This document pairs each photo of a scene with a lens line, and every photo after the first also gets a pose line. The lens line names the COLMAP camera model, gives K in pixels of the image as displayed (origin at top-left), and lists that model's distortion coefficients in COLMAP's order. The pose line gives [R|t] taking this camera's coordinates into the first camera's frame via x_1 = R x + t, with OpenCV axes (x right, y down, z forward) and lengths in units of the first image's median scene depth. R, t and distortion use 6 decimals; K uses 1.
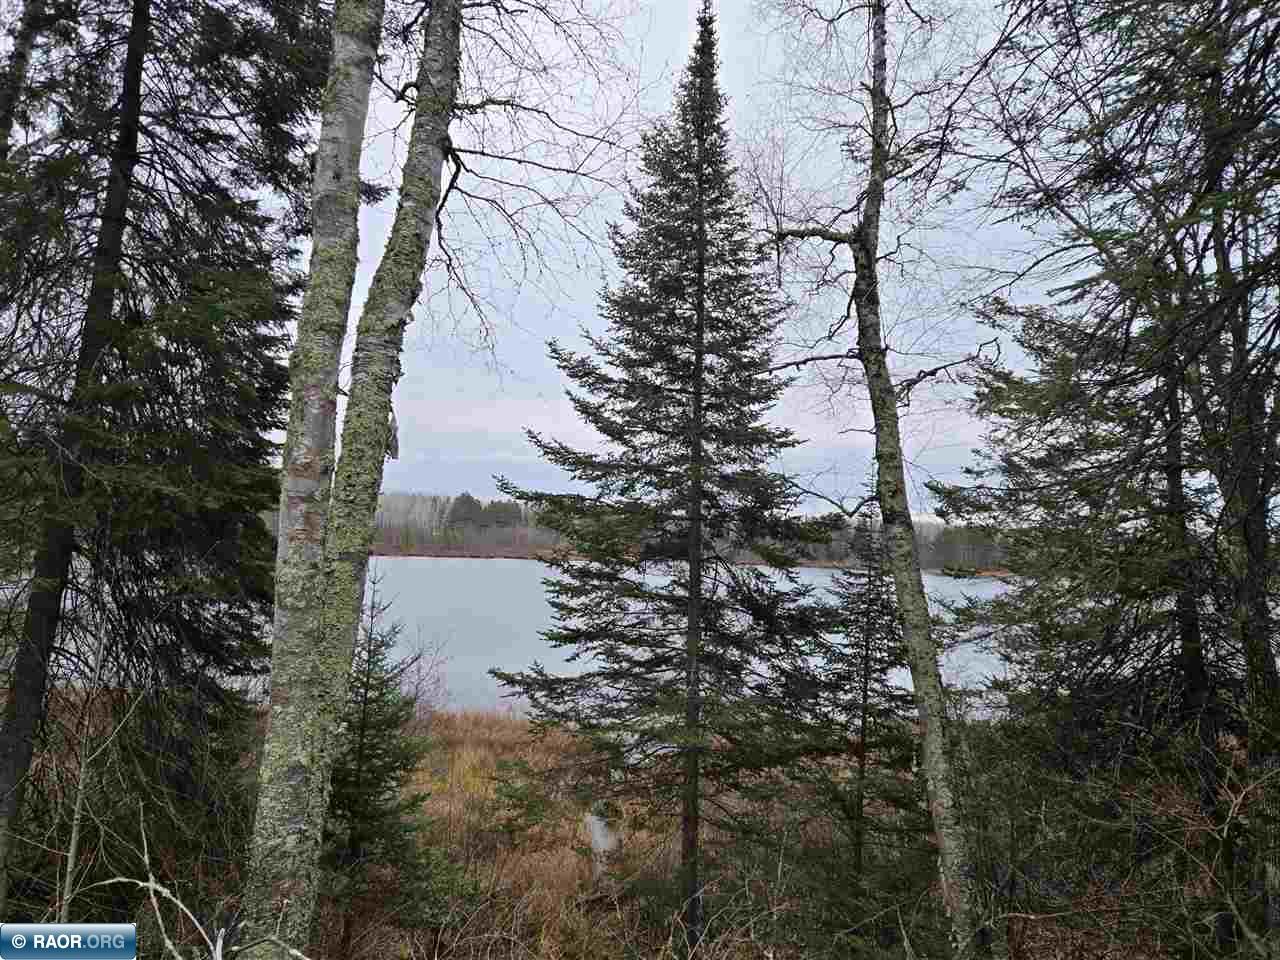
lens RADIAL K [[861.0, 0, 641.4], [0, 861.0, 486.6], [0, 0, 1]] dist [0.008677, 0.000612]
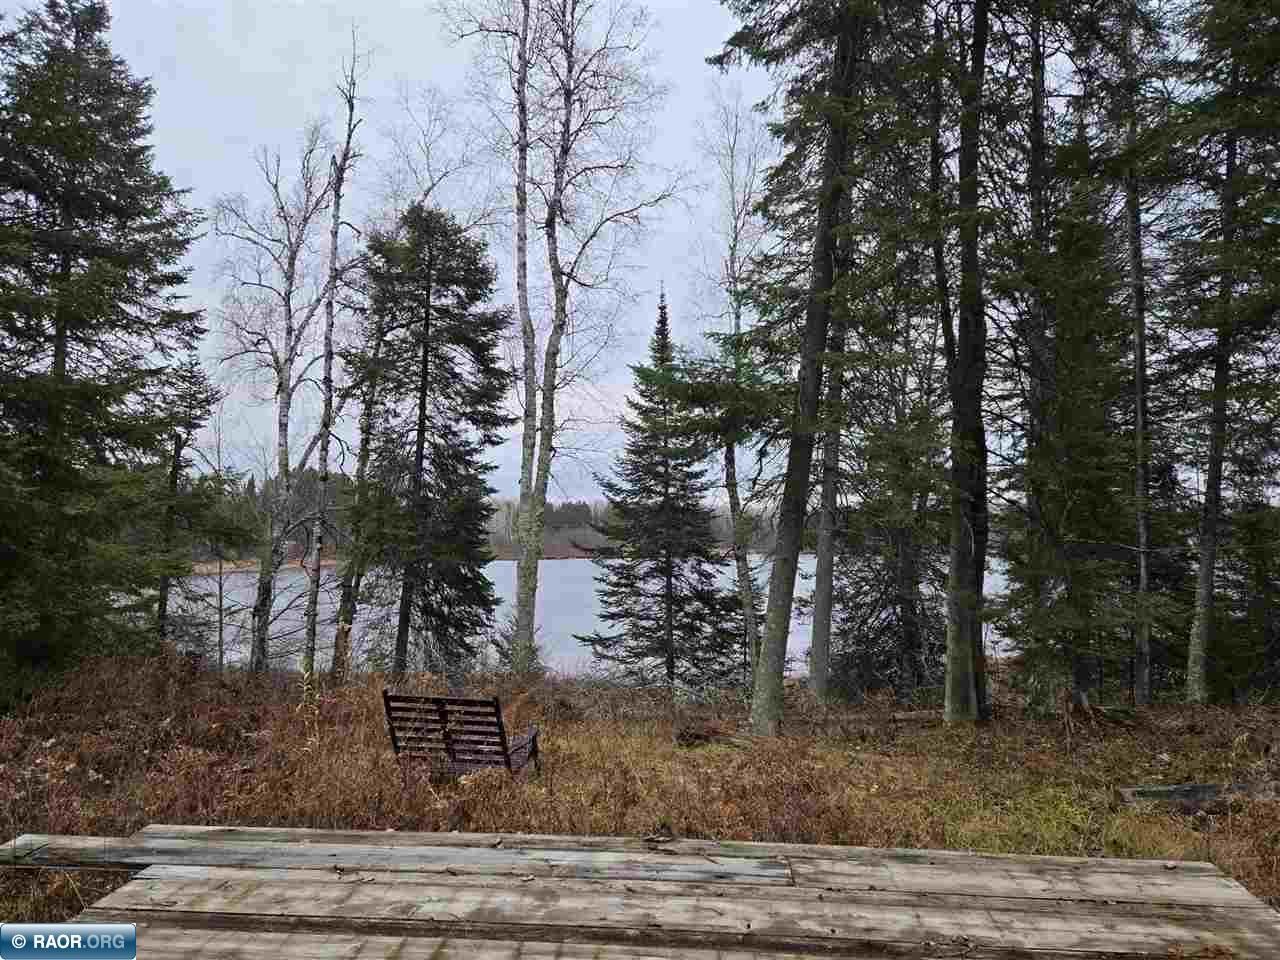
lens RADIAL K [[861.0, 0, 641.4], [0, 861.0, 477.5], [0, 0, 1]] dist [0.008677, 0.000612]
pose [[0.995684, -0.053318, -0.075967, 0.159713], [0.052969, 0.998574, -0.006595, -0.136138], [0.076211, 0.002543, 0.997088, -1.020860]]
